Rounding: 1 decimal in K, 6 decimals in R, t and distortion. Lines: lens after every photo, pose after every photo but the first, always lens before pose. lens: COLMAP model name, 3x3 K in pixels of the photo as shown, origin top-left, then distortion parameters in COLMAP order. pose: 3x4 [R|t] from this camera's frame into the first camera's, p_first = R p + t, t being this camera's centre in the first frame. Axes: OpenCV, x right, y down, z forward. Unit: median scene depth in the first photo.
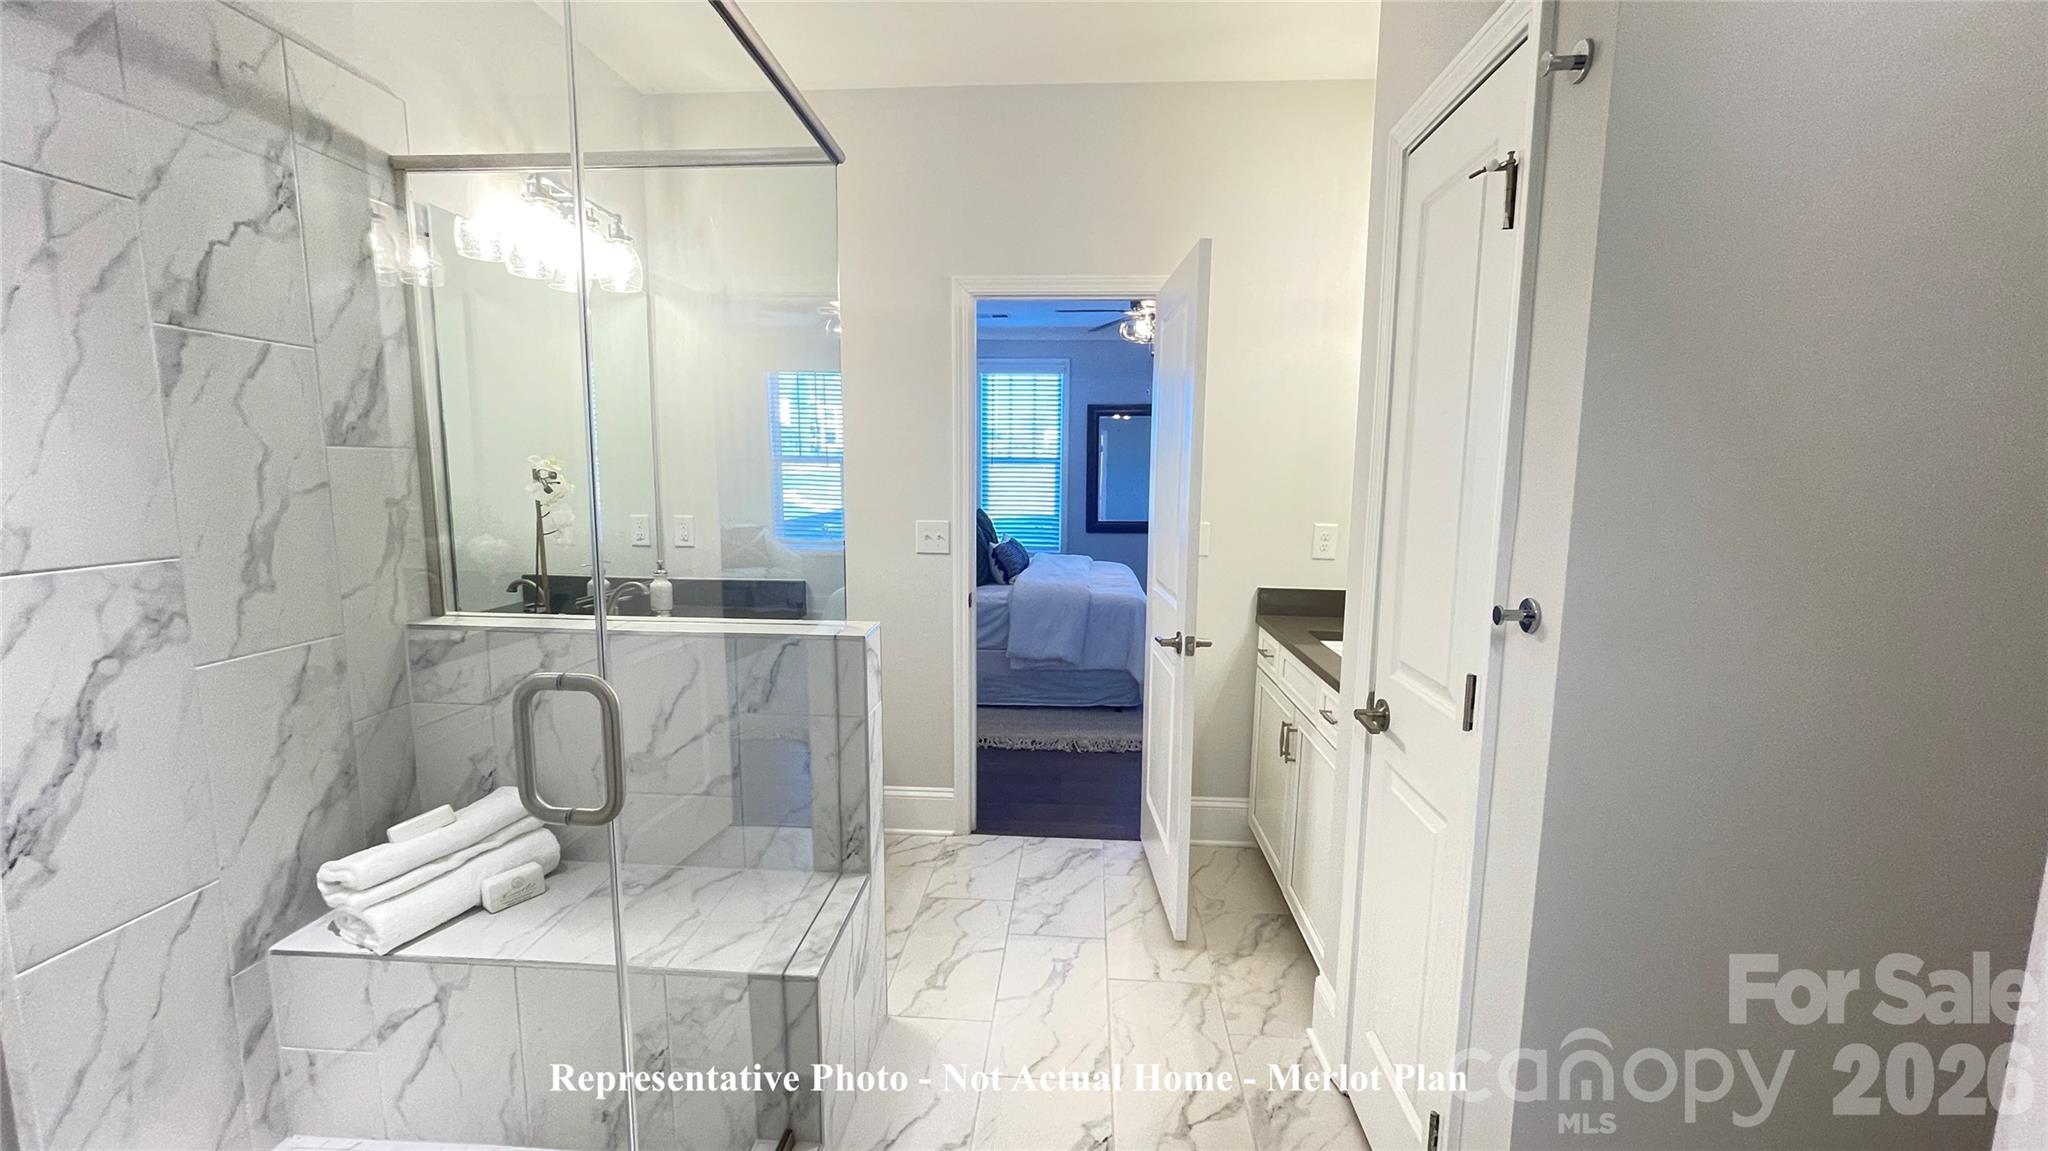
lens RADIAL K [[826.9, 0, 1023.6], [0, 826.9, 577.5], [0, 0, 1]] dist [0.001293, -0.000962]
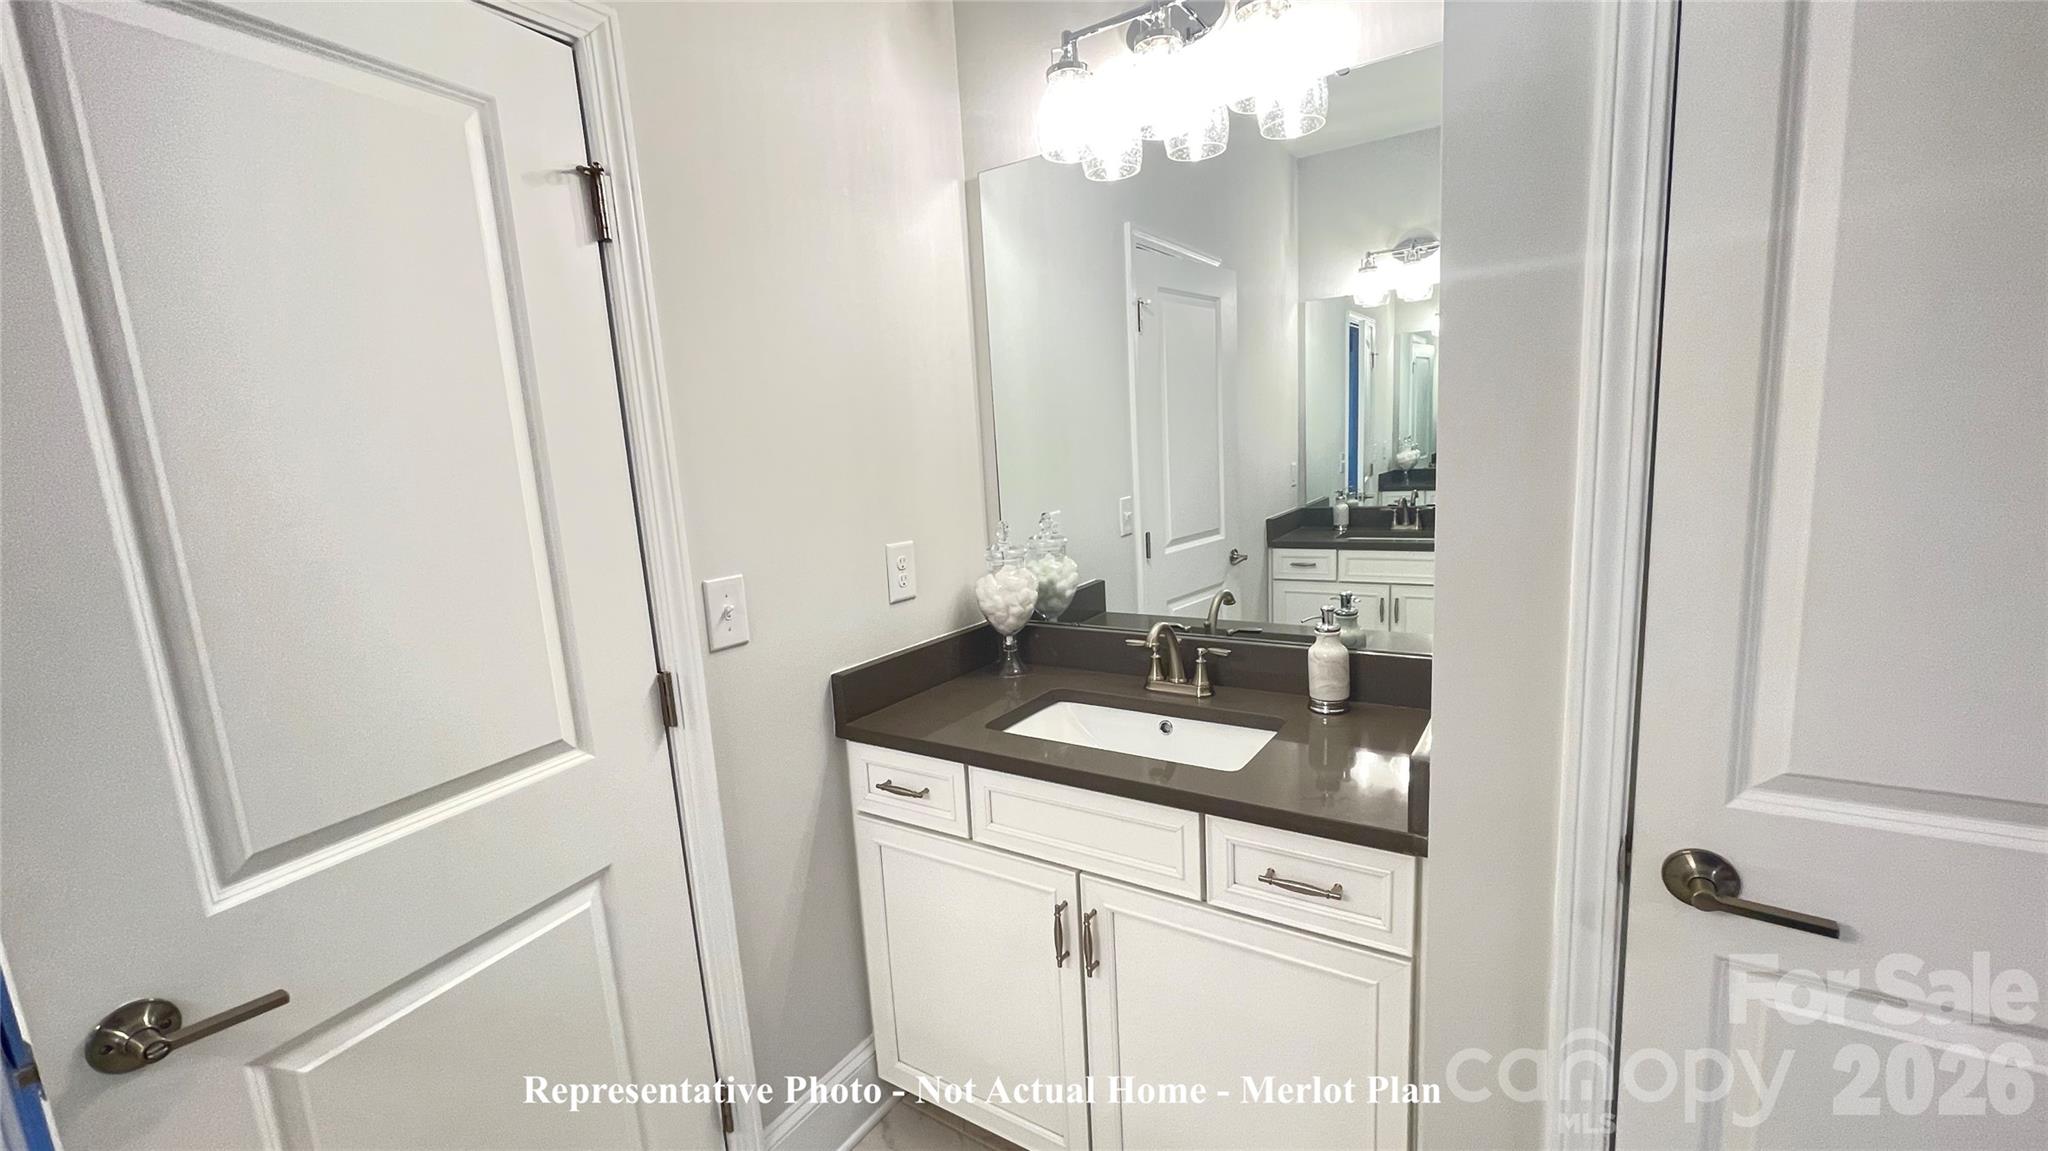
lens RADIAL K [[826.9, 0, 1033.1], [0, 826.9, 577.2], [0, 0, 1]] dist [0.001293, -0.000962]
pose [[0.477779, -0.177042, 0.860455, -0.122046], [0.172397, 0.979332, 0.105776, -0.096762], [-0.861398, 0.097803, 0.498426, 0.687669]]
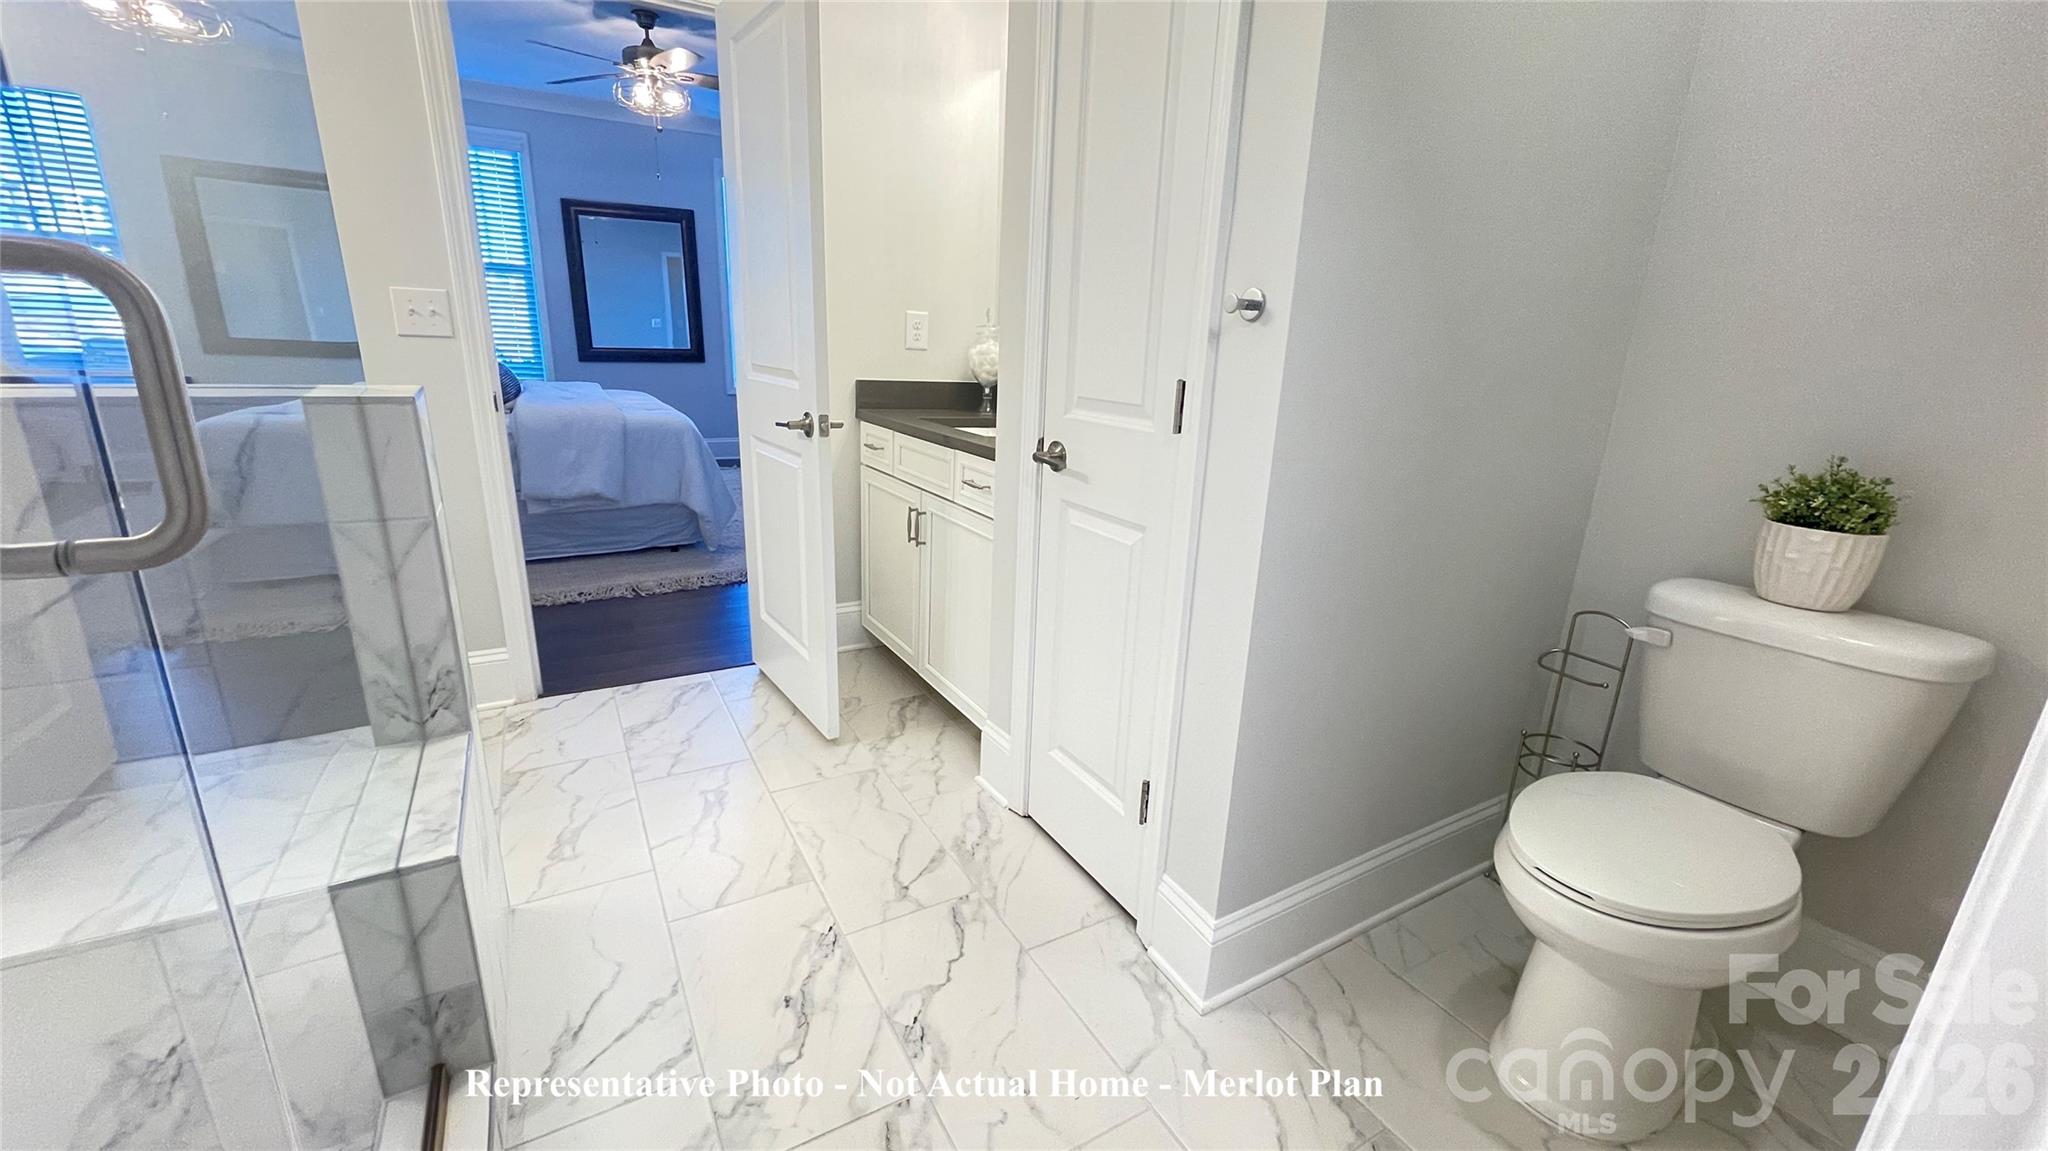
lens RADIAL K [[826.9, 0, 1024.5], [0, 826.9, 578.2], [0, 0, 1]] dist [0.001293, -0.000962]
pose [[0.826600, -0.135925, 0.546129, -0.117843], [0.041211, 0.982410, 0.182134, 0.079753], [-0.561279, -0.128046, 0.817661, 0.099062]]
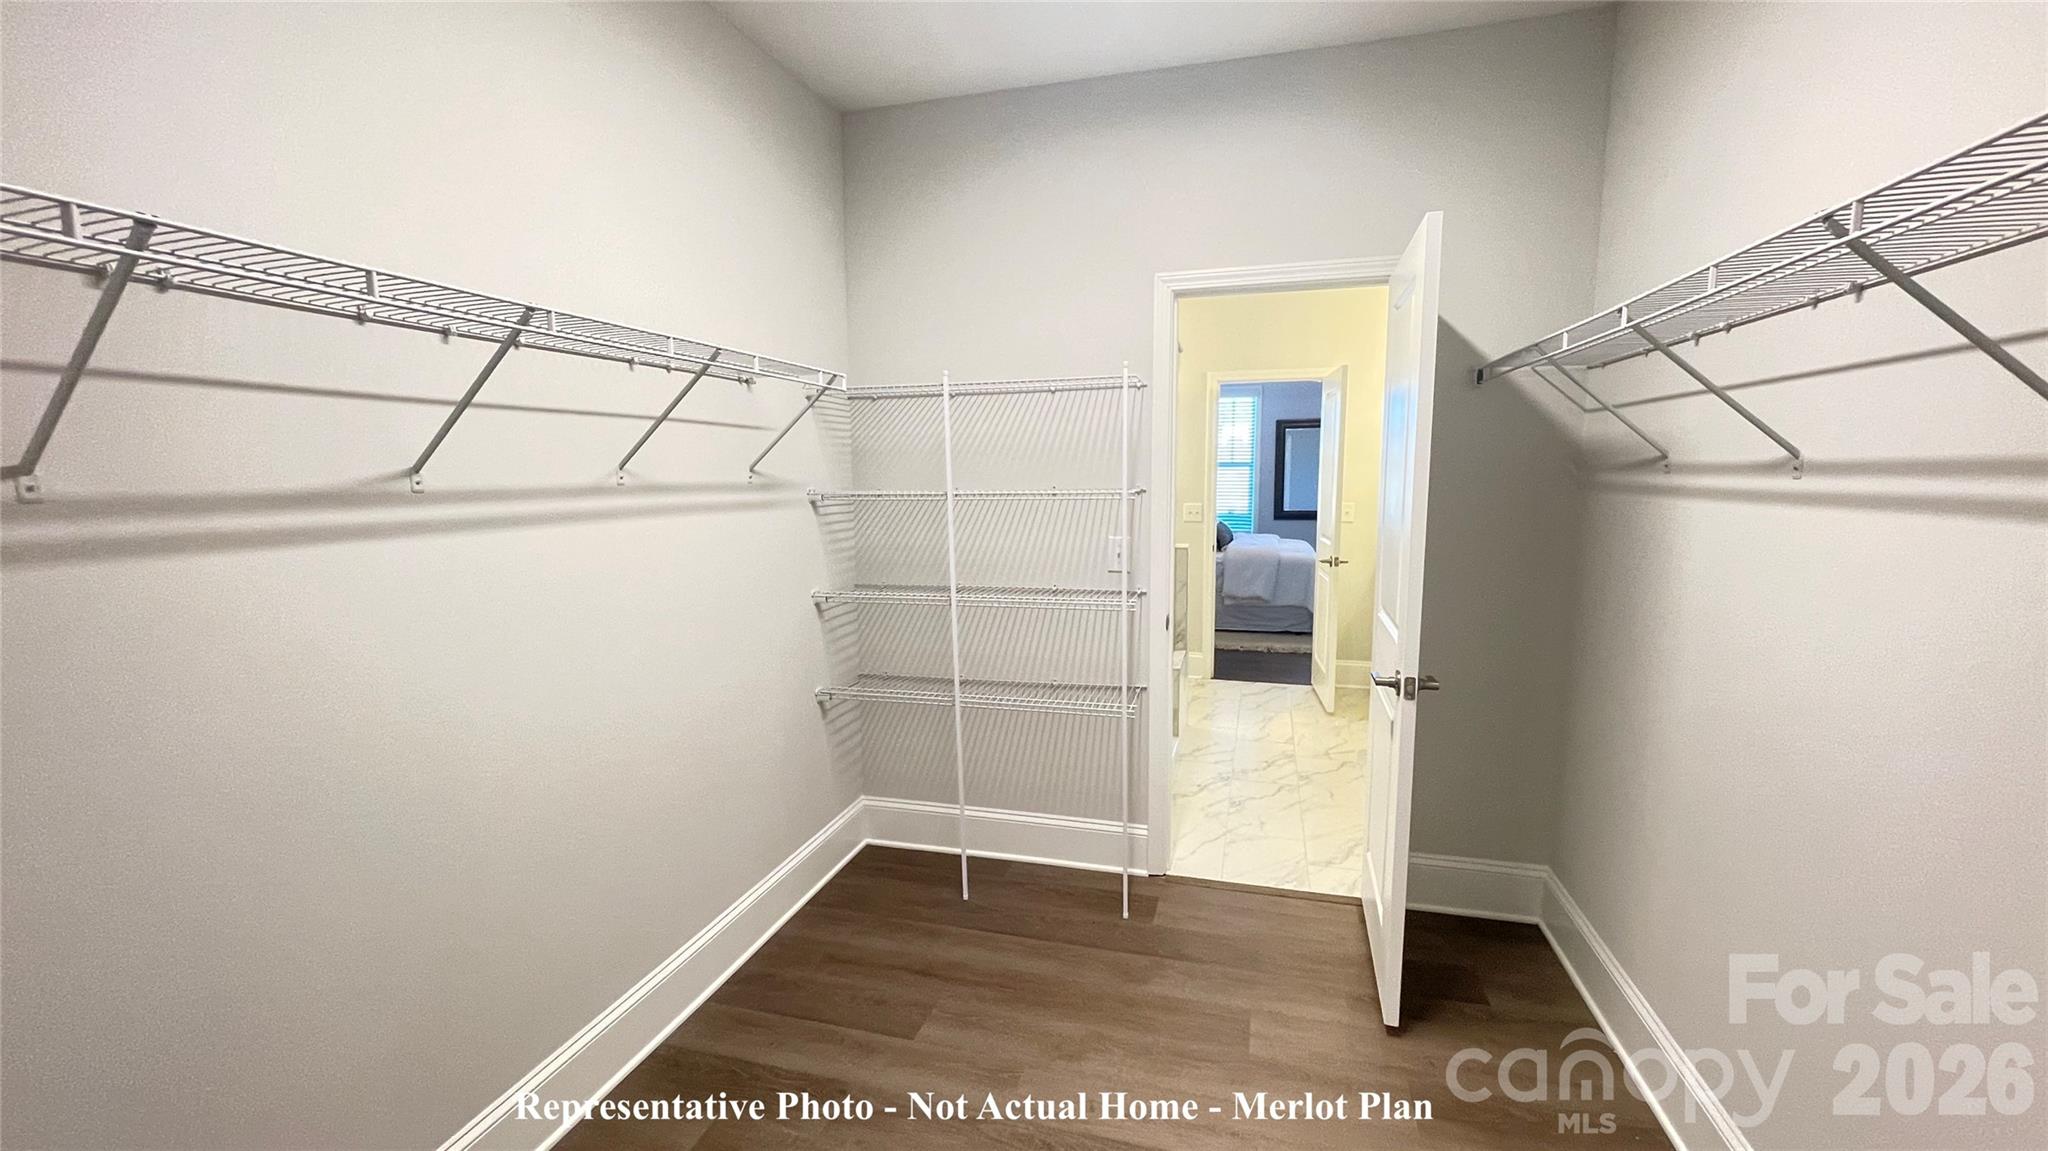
lens RADIAL K [[826.9, 0, 1017.8], [0, 826.9, 581.2], [0, 0, 1]] dist [0.001293, -0.000962]
pose [[0.976972, 0.011470, -0.213061, -0.114472], [-0.010078, 0.999920, 0.007620, 0.106684], [0.213131, -0.005297, 0.977009, -1.019512]]
